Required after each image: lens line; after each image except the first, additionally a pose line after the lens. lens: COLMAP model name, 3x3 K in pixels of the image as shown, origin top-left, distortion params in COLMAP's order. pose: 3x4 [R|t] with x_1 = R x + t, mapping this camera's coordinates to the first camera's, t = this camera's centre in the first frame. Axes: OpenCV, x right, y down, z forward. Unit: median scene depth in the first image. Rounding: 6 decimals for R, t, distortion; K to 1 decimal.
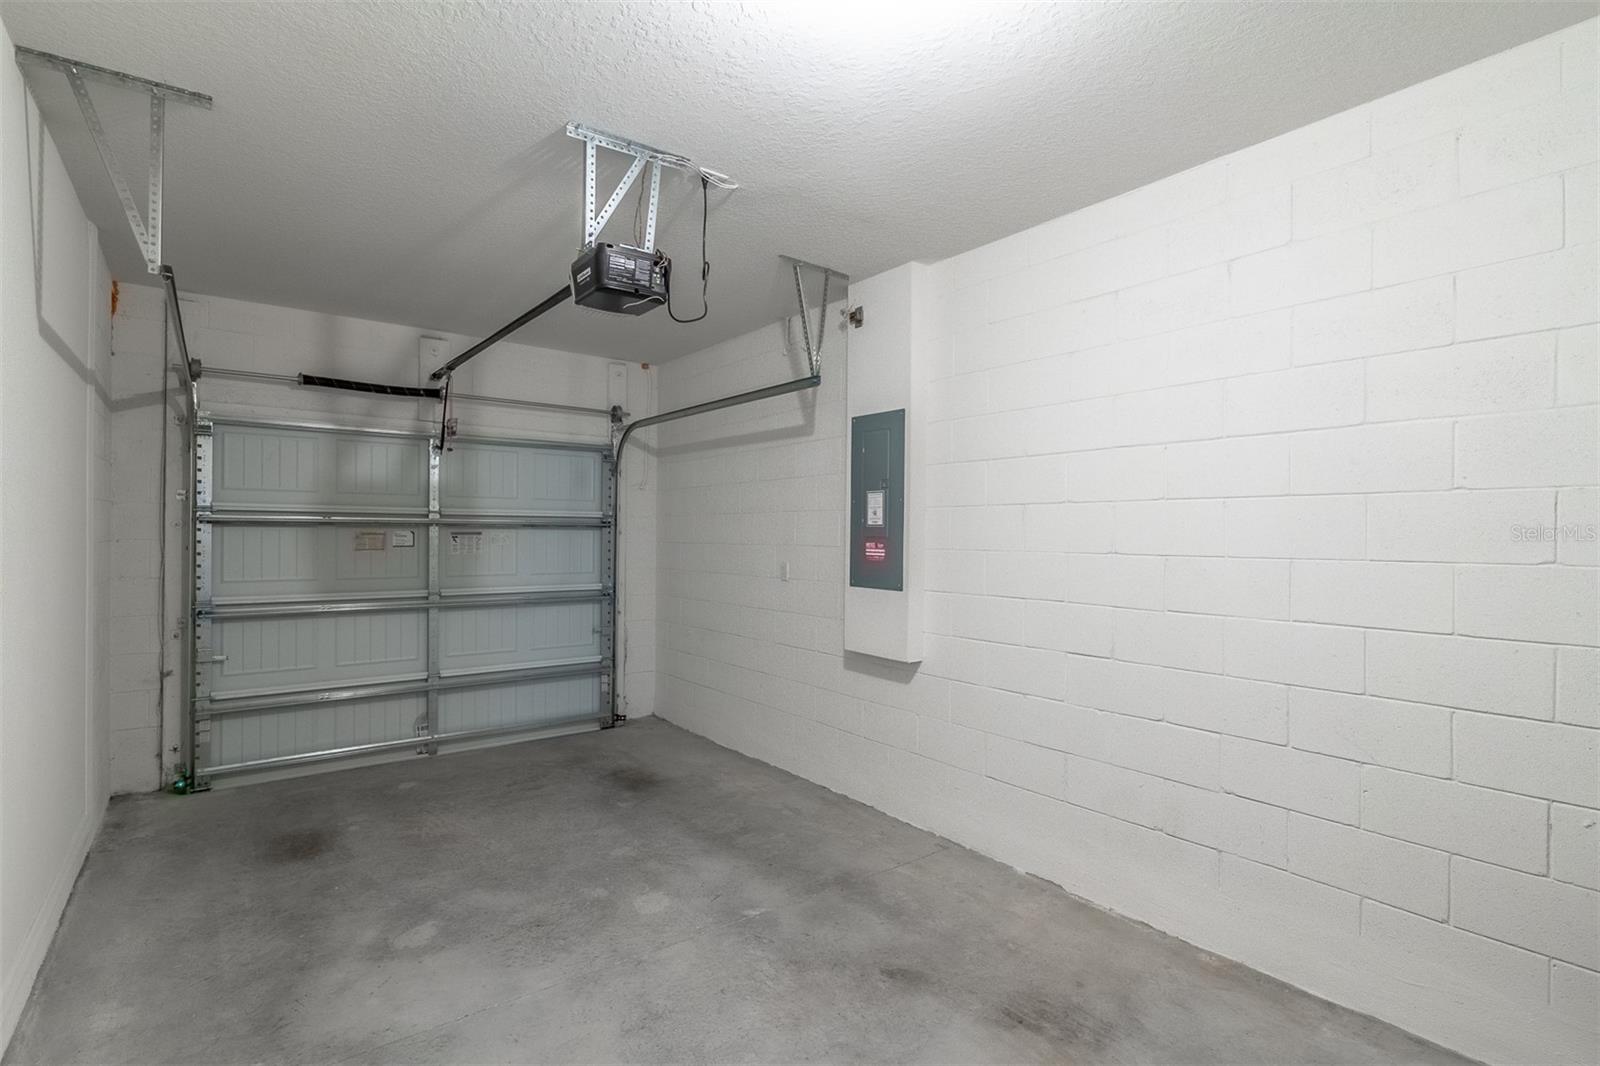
lens RADIAL K [[762.6, 0, 795.5], [0, 762.6, 536.9], [0, 0, 1]] dist [0.002300, -0.000637]
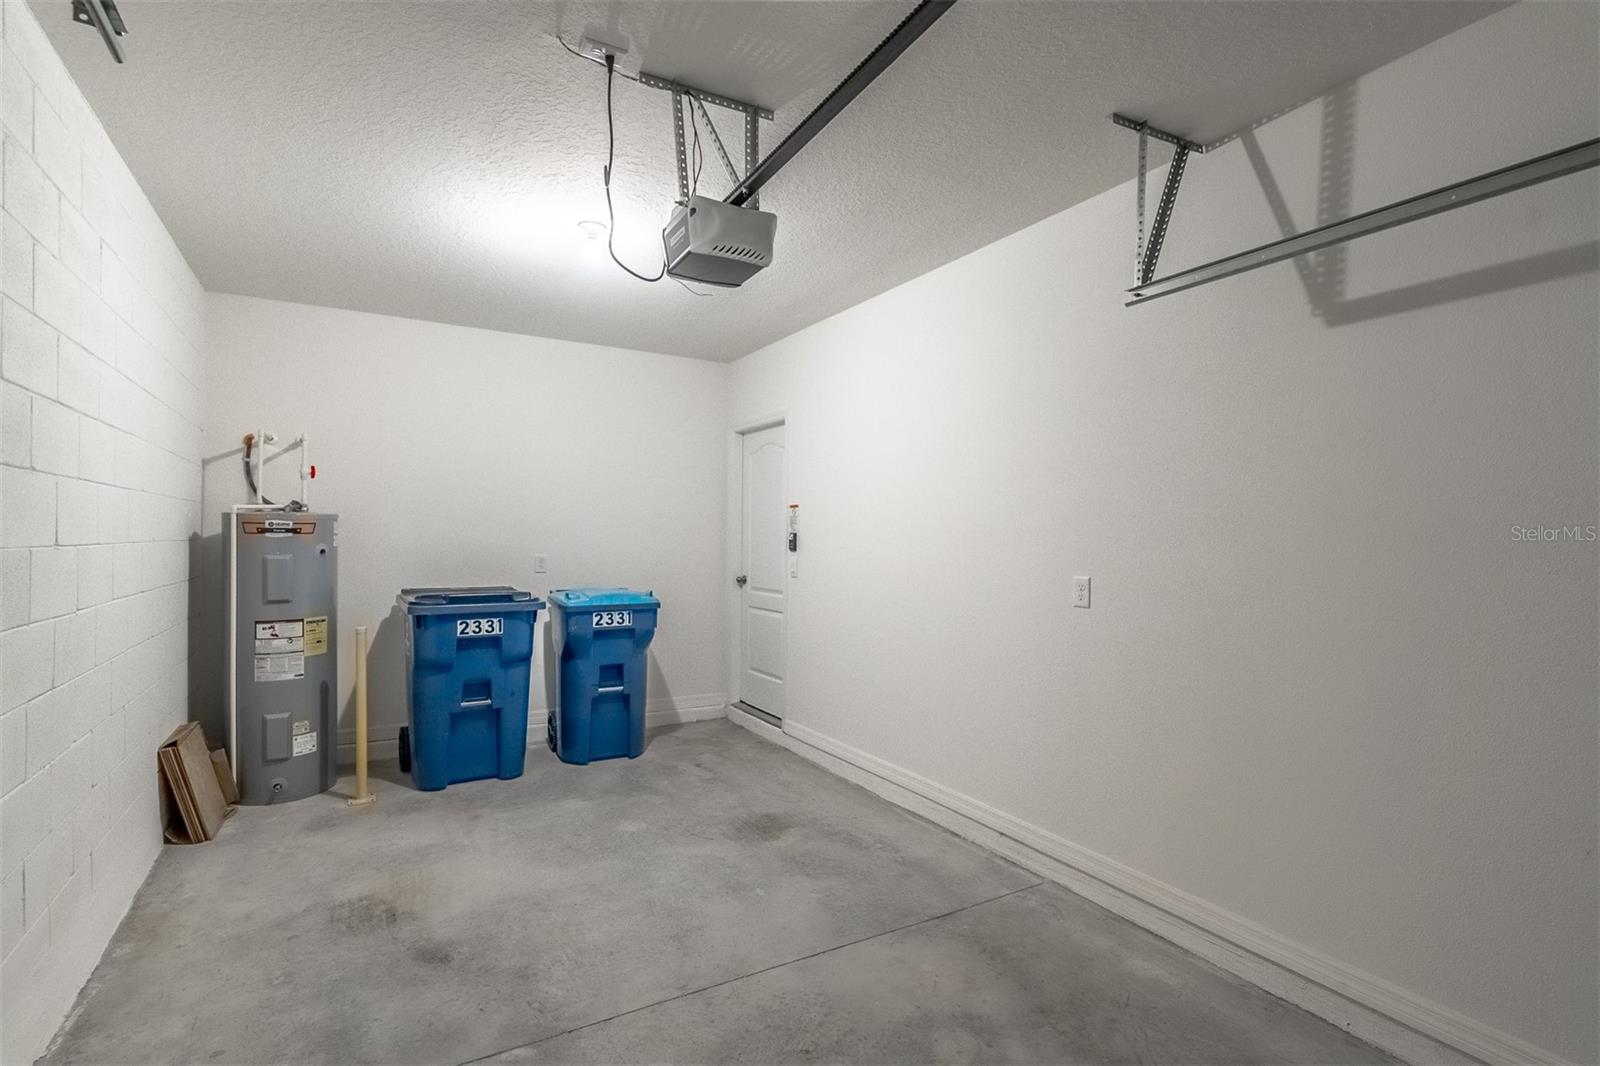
lens RADIAL K [[762.6, 0, 795.5], [0, 762.6, 536.9], [0, 0, 1]] dist [0.002300, -0.000637]
pose [[-0.991819, -0.017393, 0.126461, -0.466800], [-0.016607, 0.999836, 0.007265, -0.005661], [-0.126566, 0.005105, -0.991945, 1.979171]]
